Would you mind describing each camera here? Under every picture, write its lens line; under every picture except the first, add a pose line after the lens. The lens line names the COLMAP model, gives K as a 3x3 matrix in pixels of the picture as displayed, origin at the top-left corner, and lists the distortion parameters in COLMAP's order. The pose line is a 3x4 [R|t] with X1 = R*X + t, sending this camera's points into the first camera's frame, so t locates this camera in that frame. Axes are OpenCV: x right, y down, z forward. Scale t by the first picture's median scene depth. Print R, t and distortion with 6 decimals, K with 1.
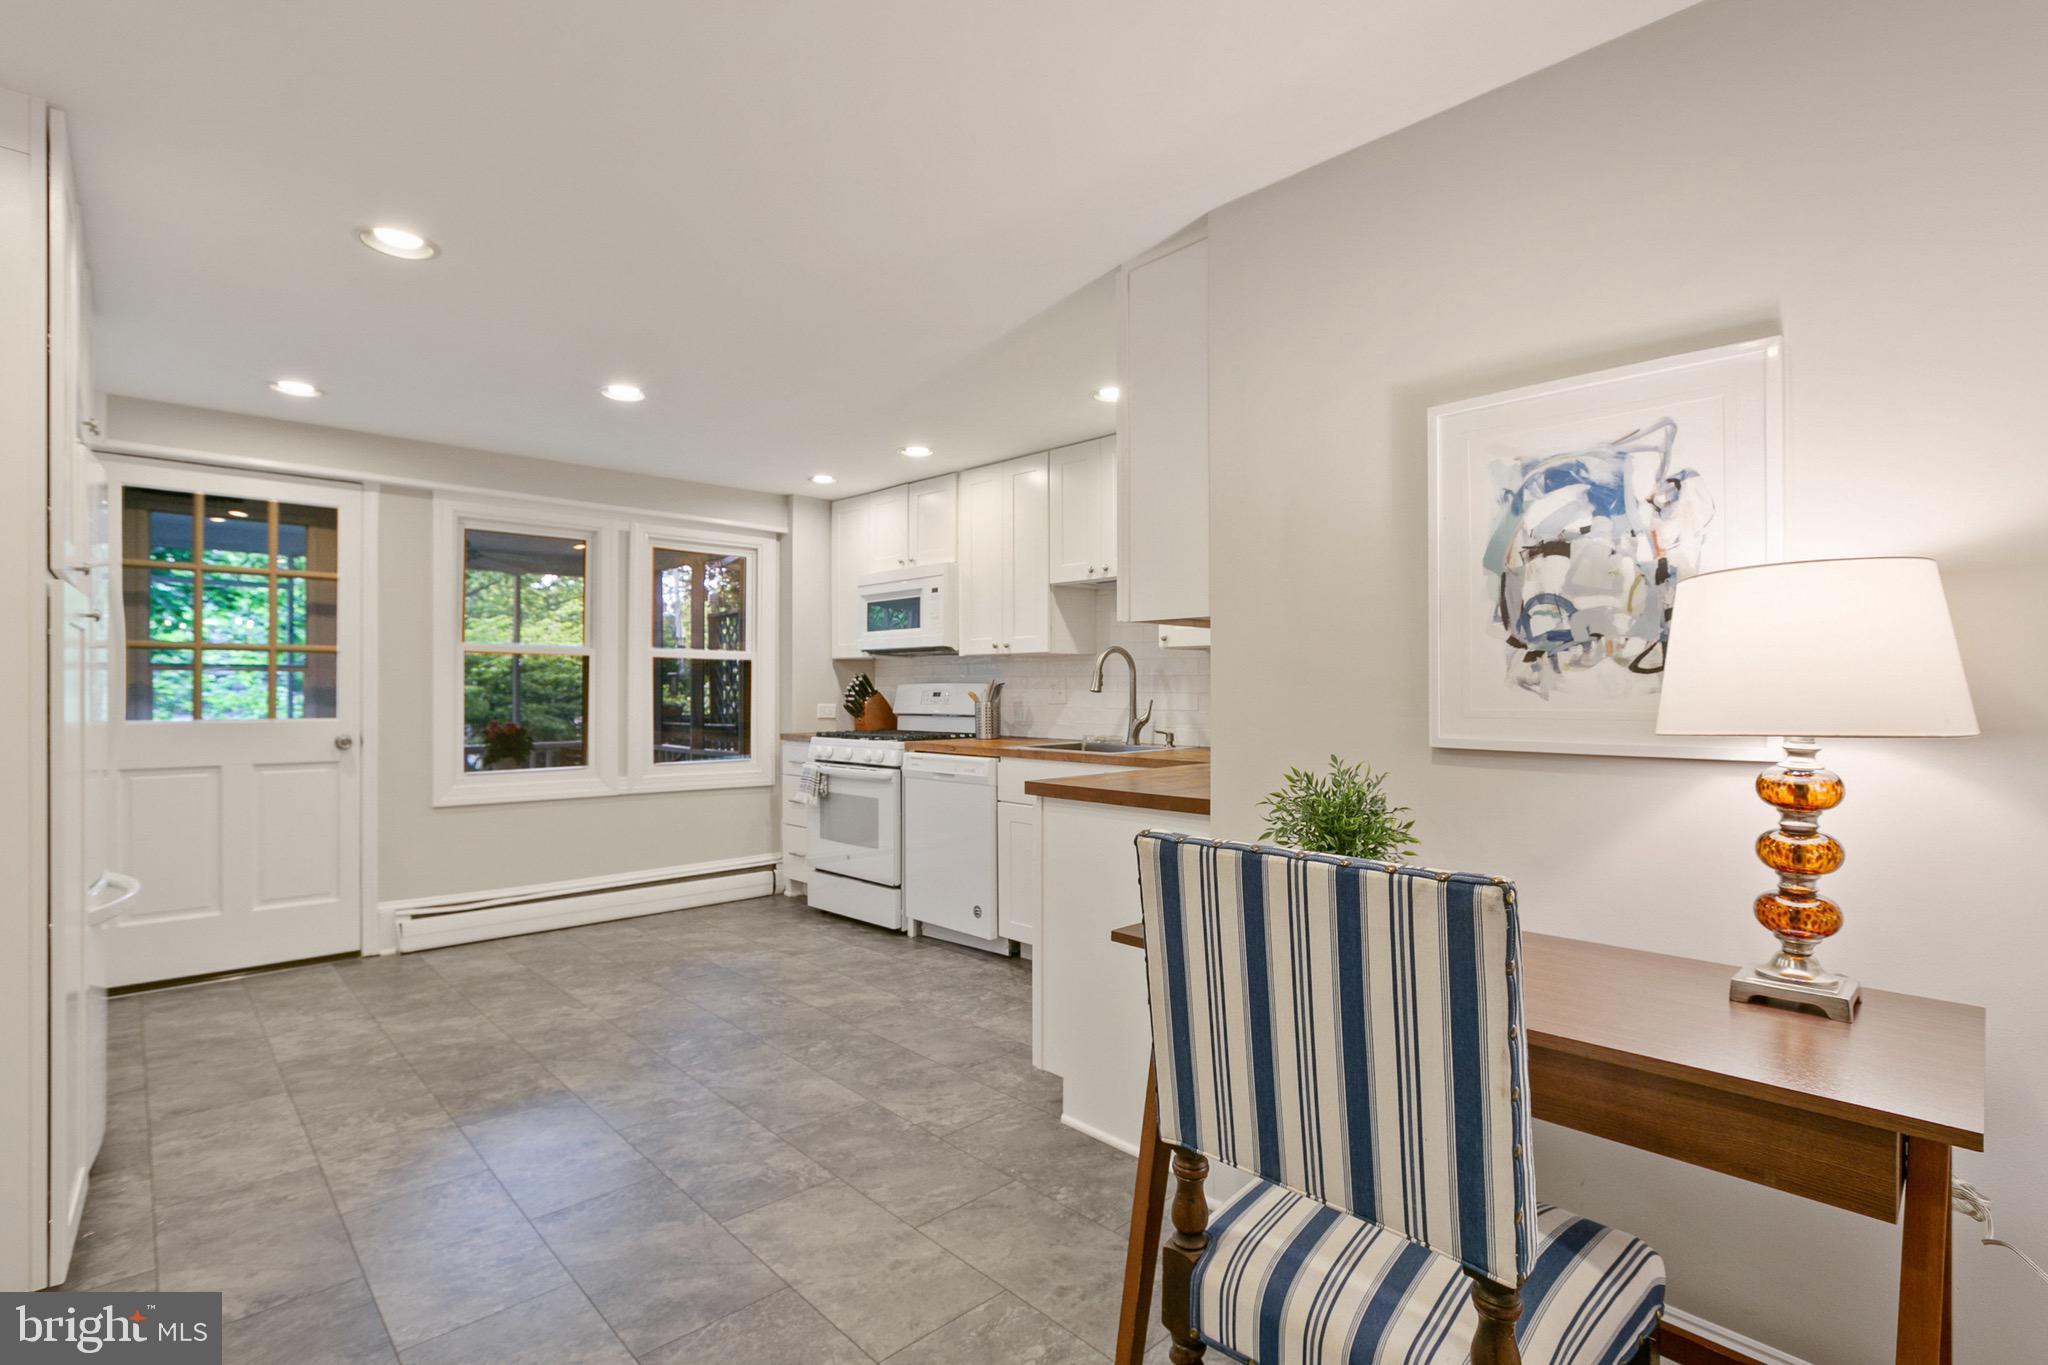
lens RADIAL K [[953.0, 0, 1016.2], [0, 953.0, 692.0], [0, 0, 1]] dist [-0.044865, 0.021886]
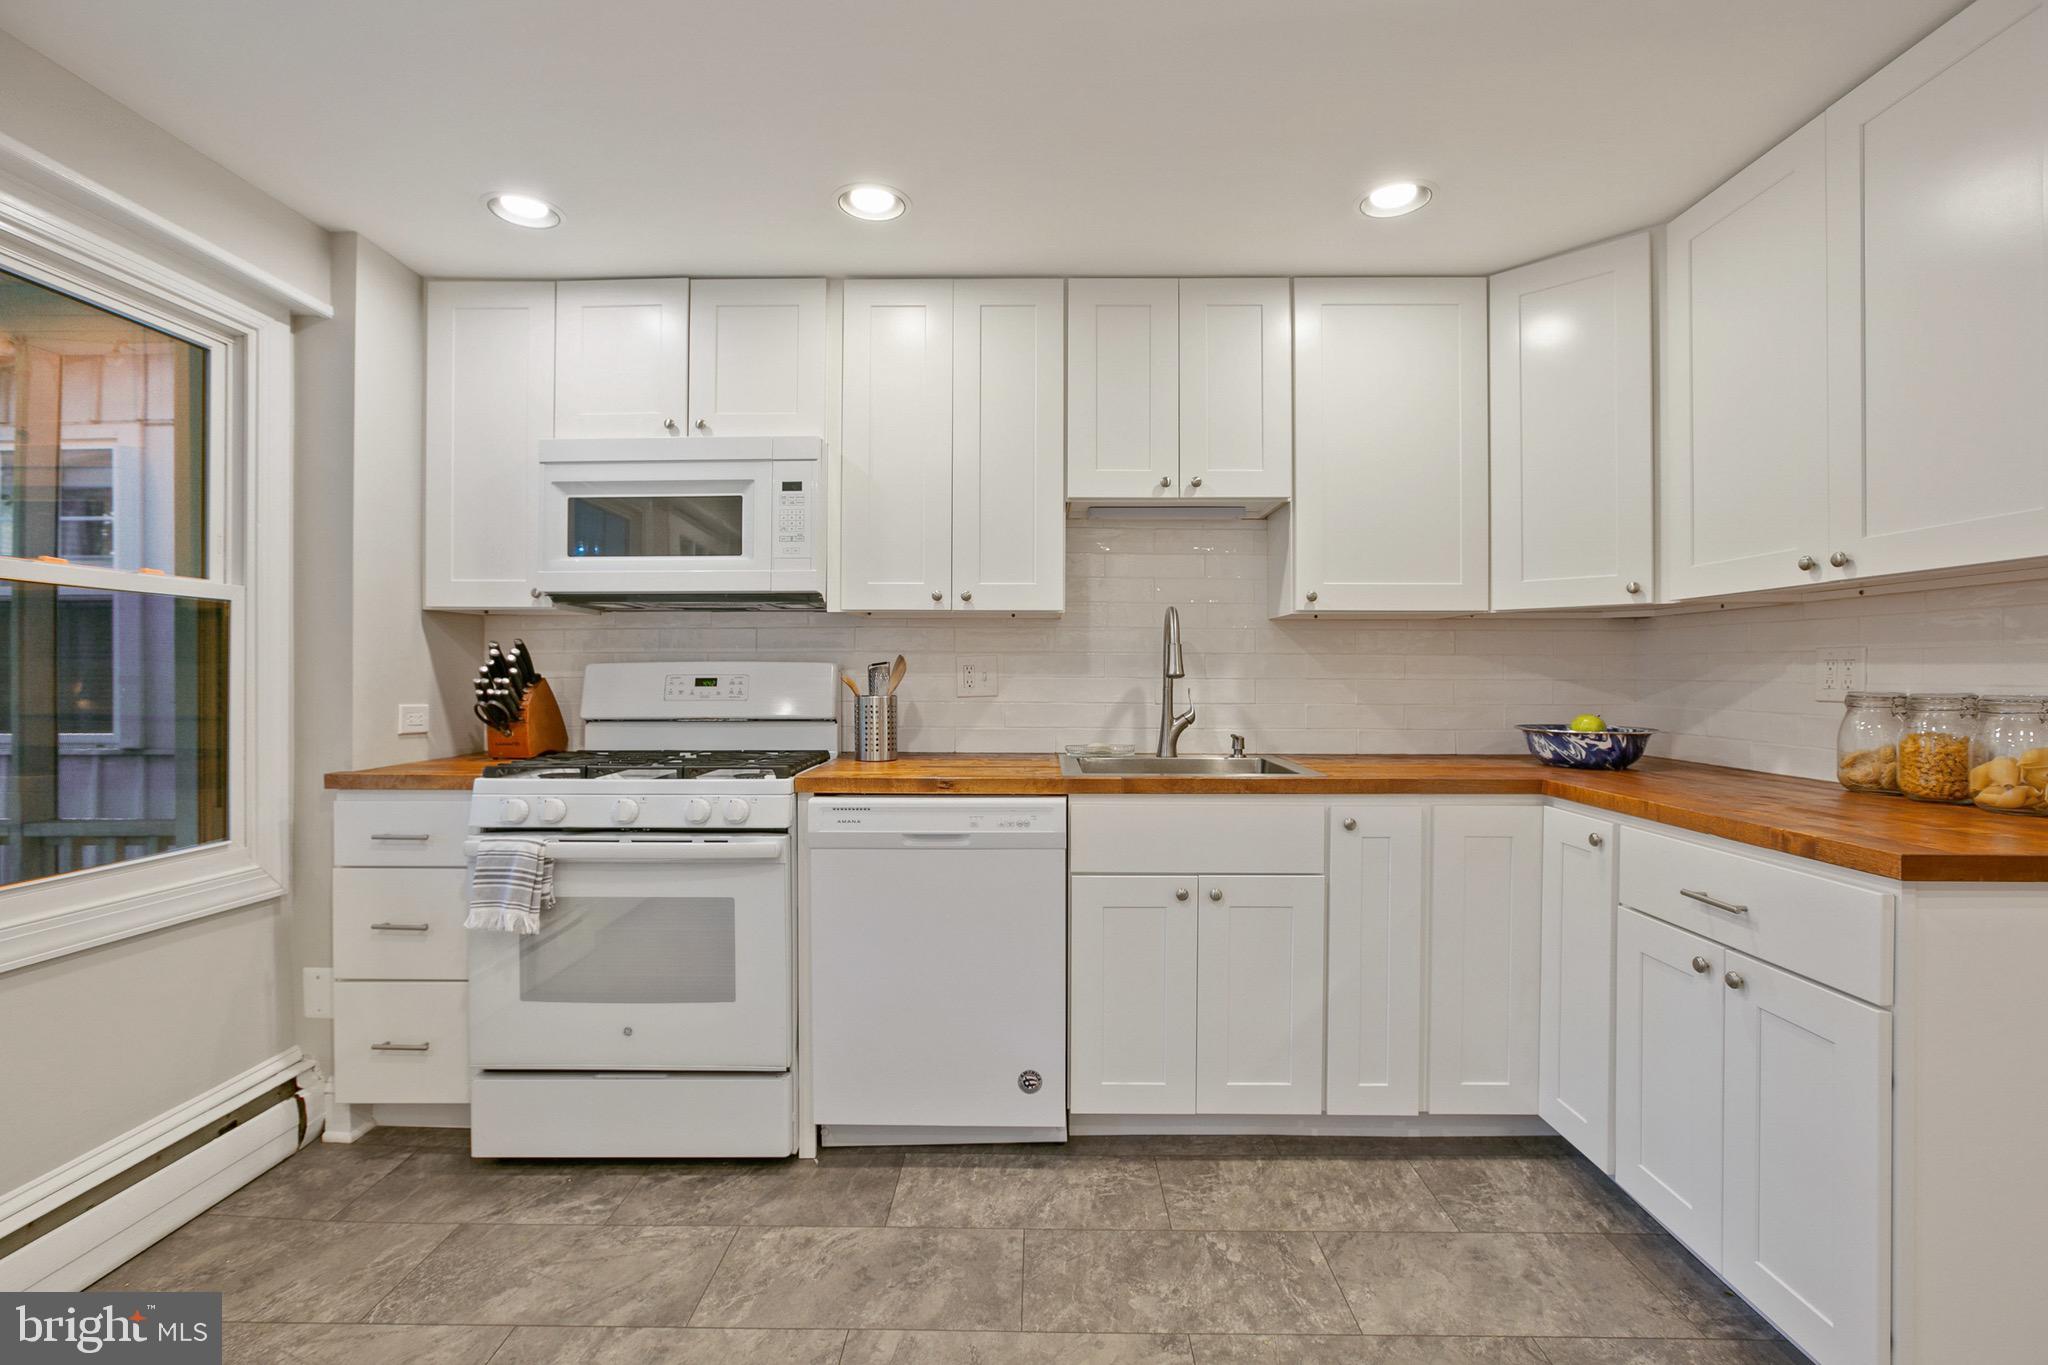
lens RADIAL K [[926.6, 0, 1015.3], [0, 926.6, 679.0], [0, 0, 1]] dist [-0.047435, 0.024886]
pose [[0.706050, -0.004308, 0.708149, -0.442286], [0.001844, 0.999989, 0.004245, -0.001724], [-0.708160, -0.001691, 0.706050, 0.672368]]
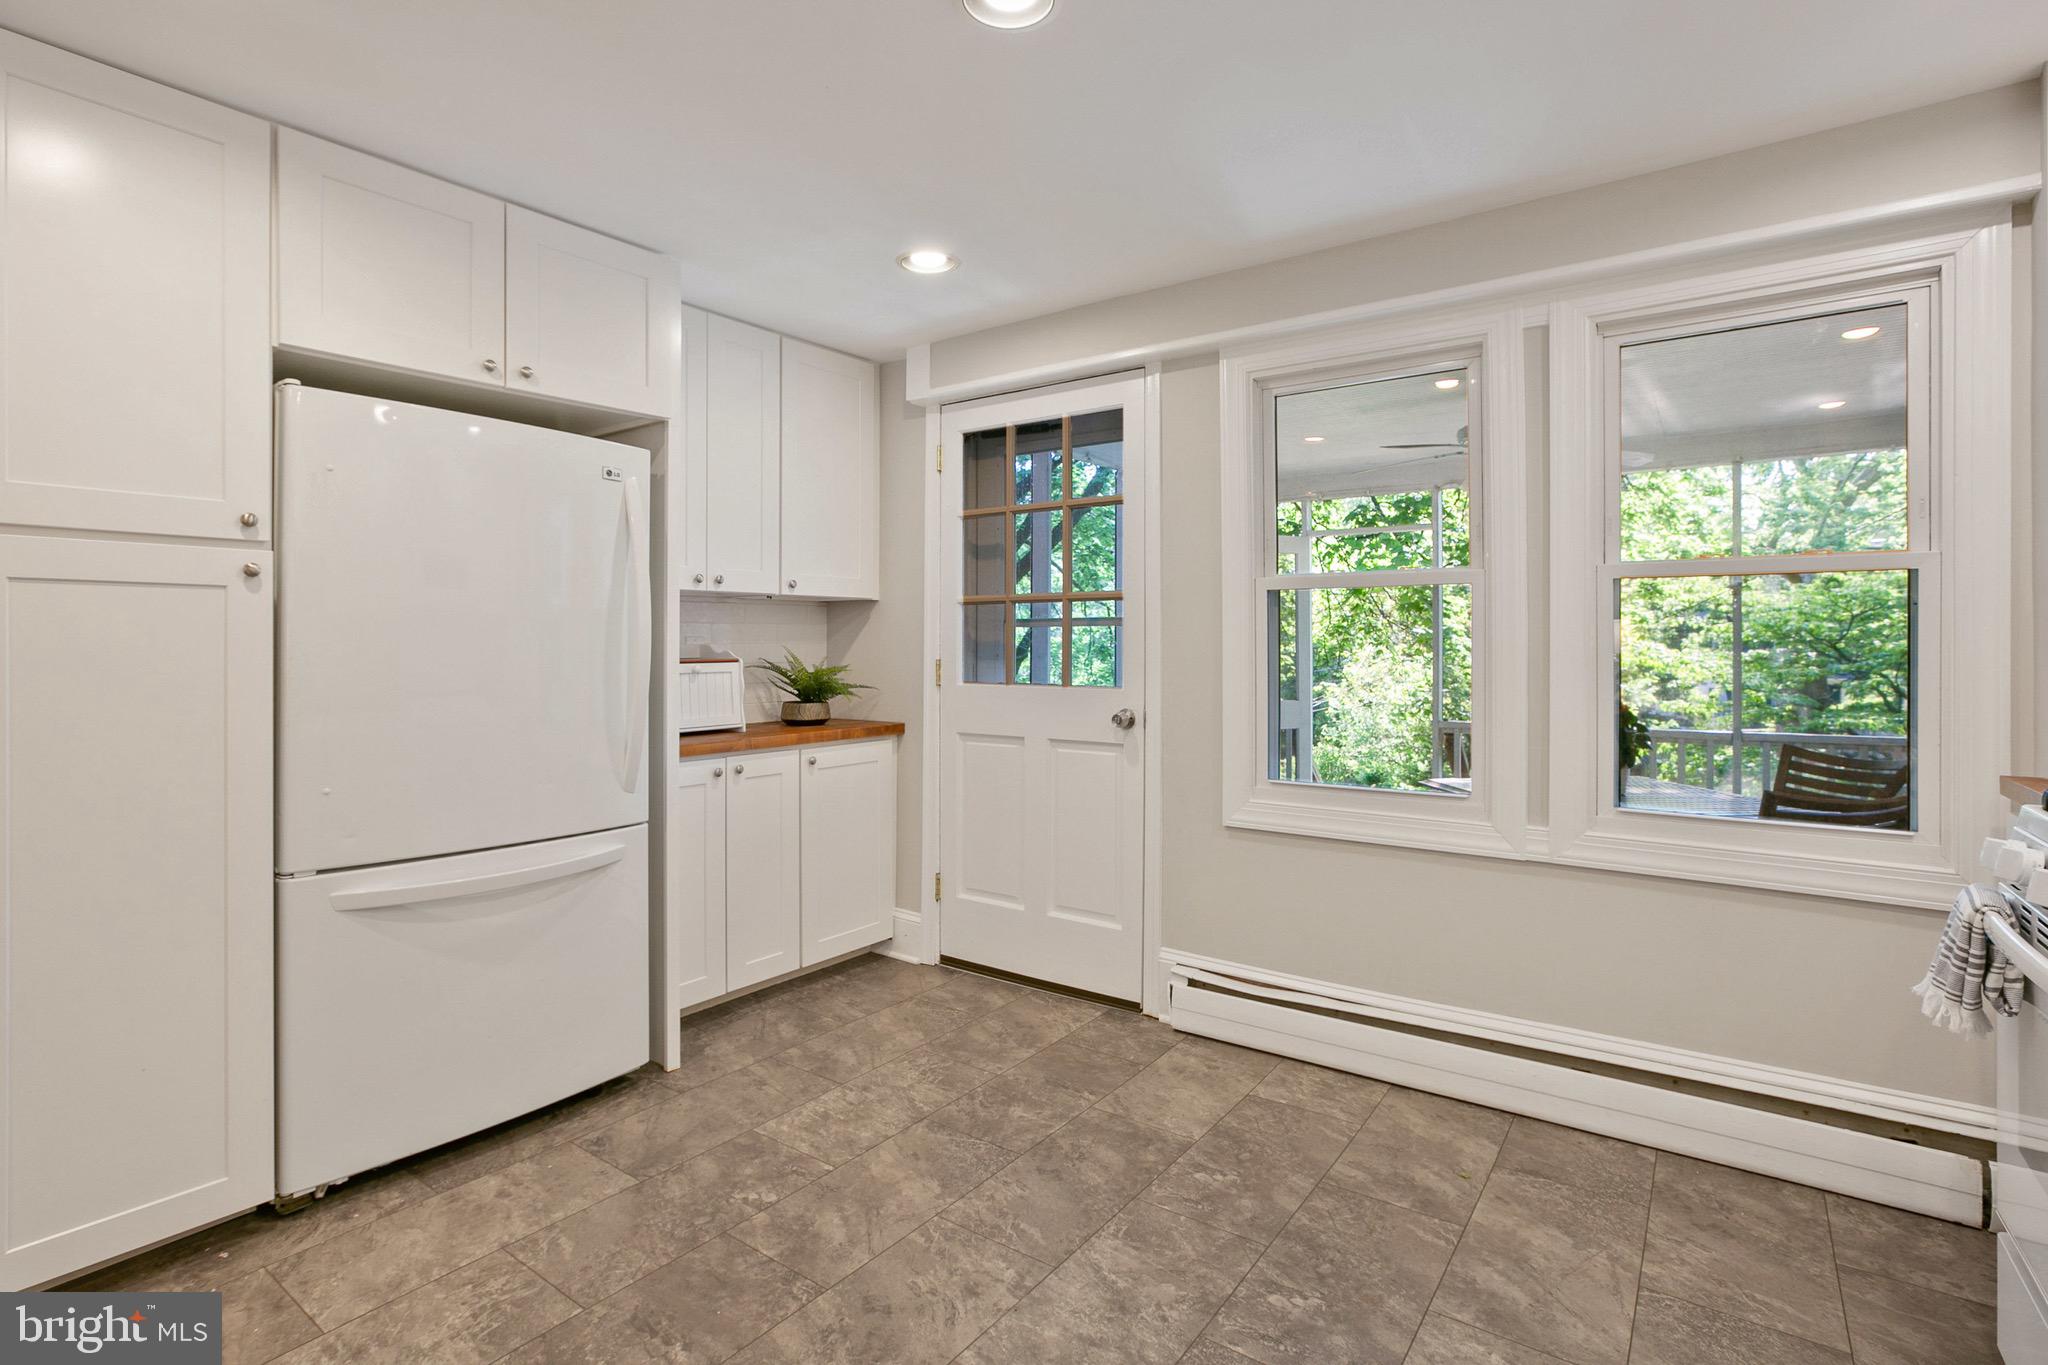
lens RADIAL K [[988.7, 0, 1033.2], [0, 988.7, 651.3], [0, 0, 1]] dist [-0.012838, 0.000856]
pose [[0.190960, 0.006204, -0.981578, 0.042255], [-0.000974, 0.999981, 0.006130, -0.005267], [0.981597, -0.000214, 0.190963, 0.815163]]
